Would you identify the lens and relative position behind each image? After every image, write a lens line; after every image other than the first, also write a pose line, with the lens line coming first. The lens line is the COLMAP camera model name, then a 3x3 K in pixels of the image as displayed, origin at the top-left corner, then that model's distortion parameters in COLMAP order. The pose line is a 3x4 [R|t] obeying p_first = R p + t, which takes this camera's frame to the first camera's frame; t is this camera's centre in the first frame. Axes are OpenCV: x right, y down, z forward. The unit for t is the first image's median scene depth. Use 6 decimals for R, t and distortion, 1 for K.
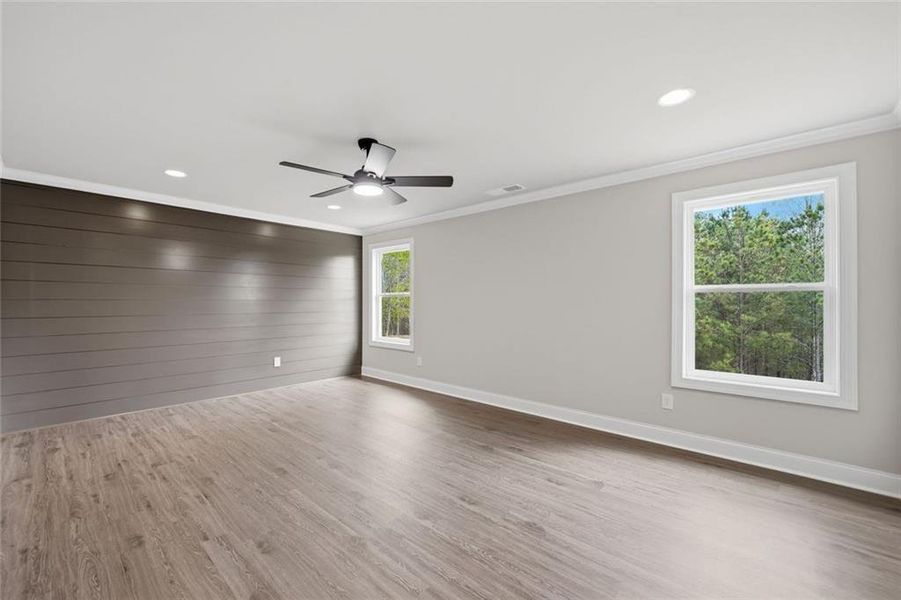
lens RADIAL K [[368.9, 0, 424.5], [0, 368.9, 305.6], [0, 0, 1]] dist [-0.029610, 0.000574]
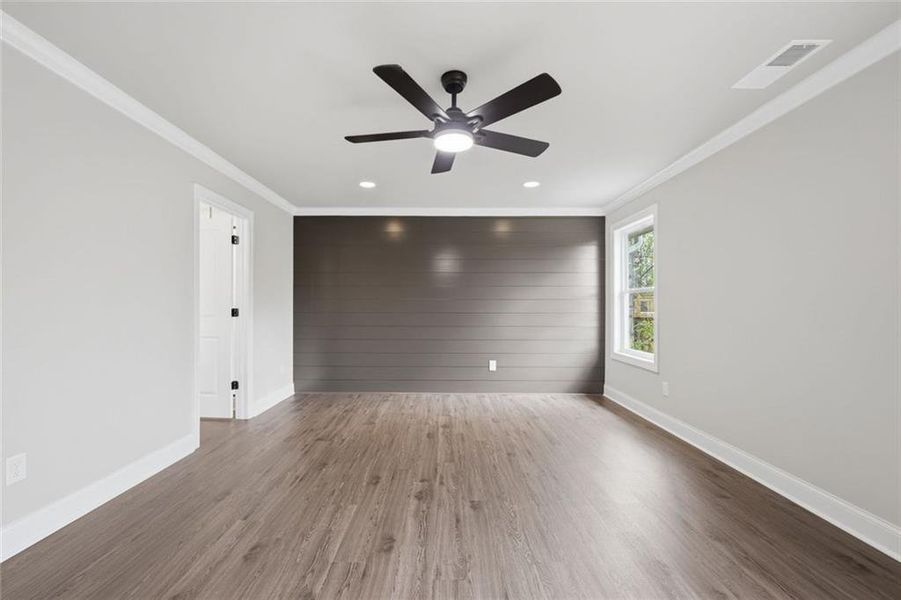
lens RADIAL K [[380.6, 0, 433.7], [0, 380.6, 303.3], [0, 0, 1]] dist [-0.003446, -0.000583]
pose [[0.677450, -0.005596, -0.735548, 0.244195], [-0.010939, 0.999784, -0.017682, 0.017326], [0.735487, 0.020025, 0.677242, 0.275944]]
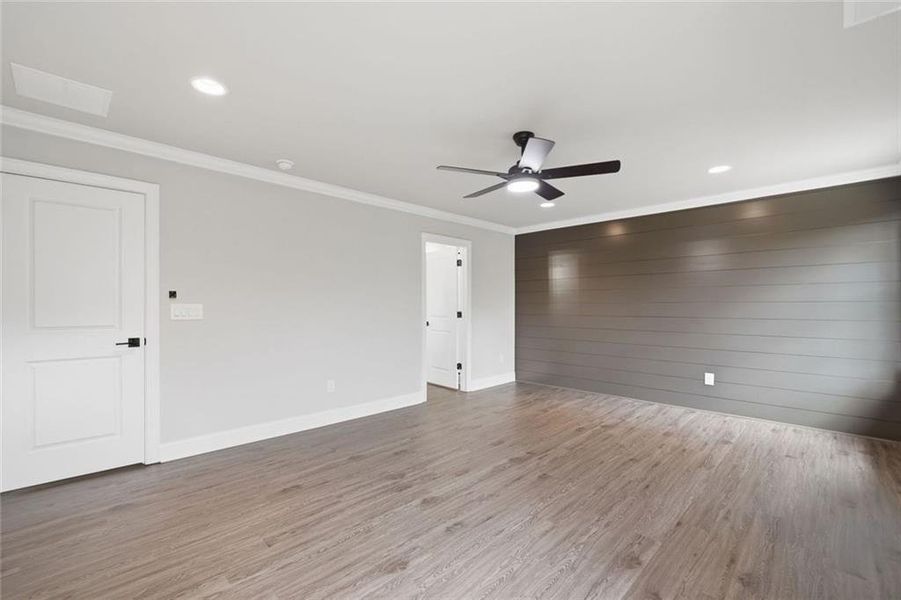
lens RADIAL K [[380.6, 0, 433.7], [0, 380.6, 303.3], [0, 0, 1]] dist [-0.003446, -0.000583]
pose [[-0.035297, -0.004582, -0.999366, 0.533569], [-0.011084, 0.999930, -0.004193, -0.003066], [0.999315, 0.010929, -0.035345, 0.498062]]
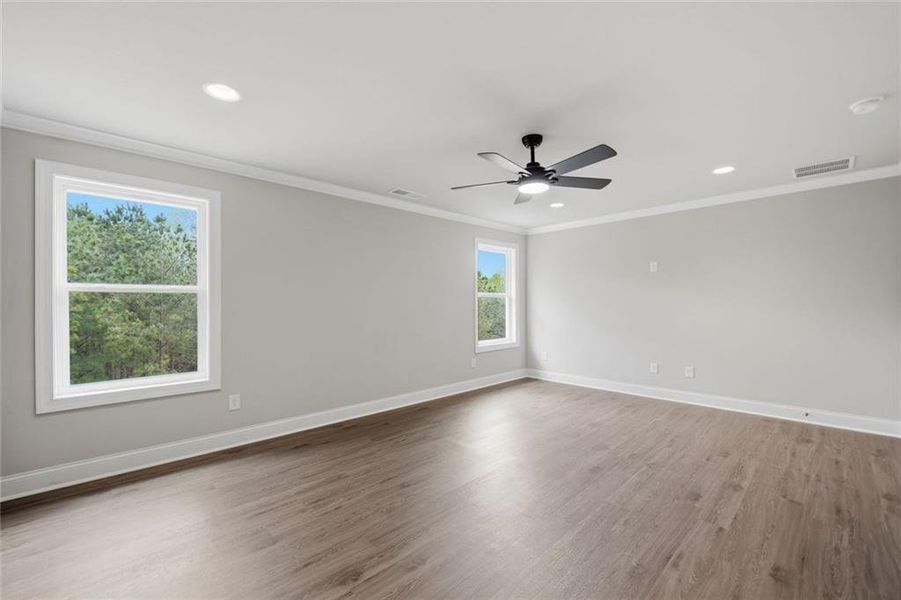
lens RADIAL K [[388.6, 0, 450.5], [0, 388.6, 300.0], [0, 0, 1]] dist [0.001878, -0.005926]
pose [[0.016734, 0.005359, 0.999846, -0.745418], [0.011753, 0.999915, -0.005556, -0.007632], [-0.999791, 0.011844, 0.016670, 0.750680]]
